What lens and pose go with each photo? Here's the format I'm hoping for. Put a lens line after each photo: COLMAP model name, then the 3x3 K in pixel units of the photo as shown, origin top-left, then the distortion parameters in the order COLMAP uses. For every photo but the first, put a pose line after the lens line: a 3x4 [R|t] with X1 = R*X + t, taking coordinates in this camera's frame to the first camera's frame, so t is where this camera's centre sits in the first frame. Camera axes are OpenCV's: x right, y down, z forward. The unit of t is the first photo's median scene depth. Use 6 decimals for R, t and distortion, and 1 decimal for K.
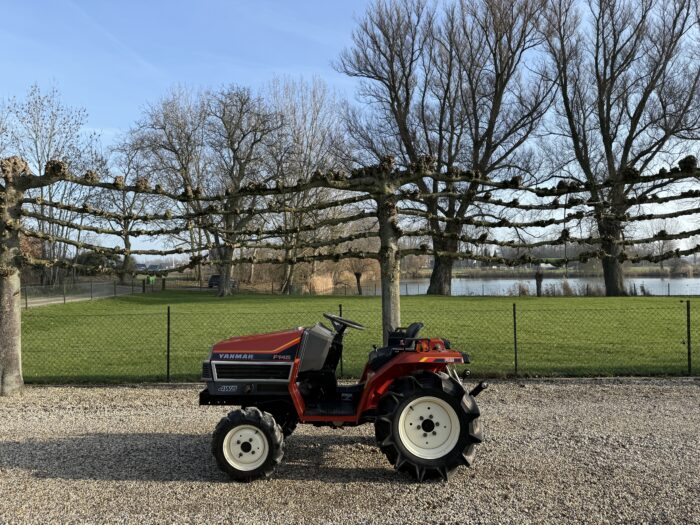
lens RADIAL K [[475.4, 0, 366.2], [0, 475.4, 263.4], [0, 0, 1]] dist [0.050587, -0.097282]
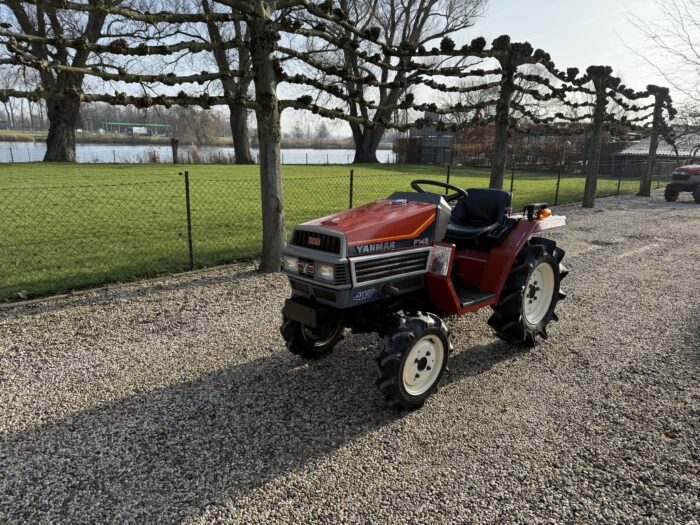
lens RADIAL K [[469.9, 0, 352.0], [0, 469.9, 266.4], [0, 0, 1]] dist [0.060372, -0.091904]
pose [[0.722316, -0.144913, 0.676210, -0.420942], [-0.047820, 0.964993, 0.257881, 0.030228], [-0.689908, -0.218608, 0.690100, 0.320758]]
